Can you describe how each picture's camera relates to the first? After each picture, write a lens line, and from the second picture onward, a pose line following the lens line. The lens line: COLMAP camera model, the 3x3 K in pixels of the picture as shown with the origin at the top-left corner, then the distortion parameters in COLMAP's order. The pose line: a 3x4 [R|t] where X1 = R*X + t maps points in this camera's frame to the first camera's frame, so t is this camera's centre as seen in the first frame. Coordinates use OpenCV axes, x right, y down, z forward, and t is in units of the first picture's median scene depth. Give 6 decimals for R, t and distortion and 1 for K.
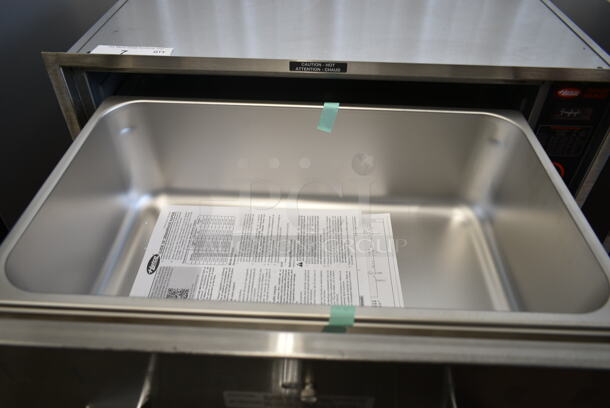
lens RADIAL K [[469.3, 0, 305.0], [0, 469.3, 204.0], [0, 0, 1]] dist [-0.019311, -0.003448]
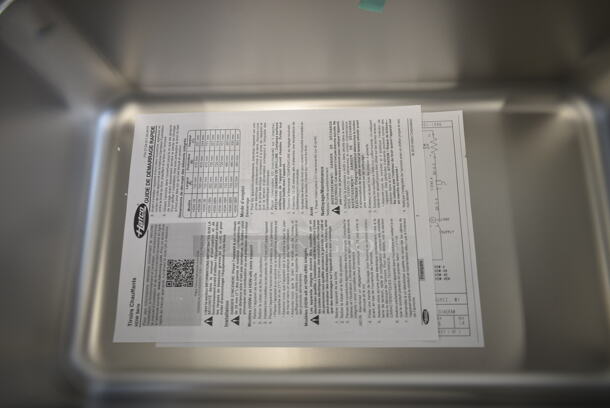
lens RADIAL K [[469.3, 0, 305.0], [0, 469.3, 204.0], [0, 0, 1]] dist [-0.019311, -0.003448]
pose [[0.997321, -0.043178, -0.059049, -0.015944], [0.068468, 0.835177, 0.545703, -0.284298], [0.025754, -0.548284, 0.835896, 0.390207]]
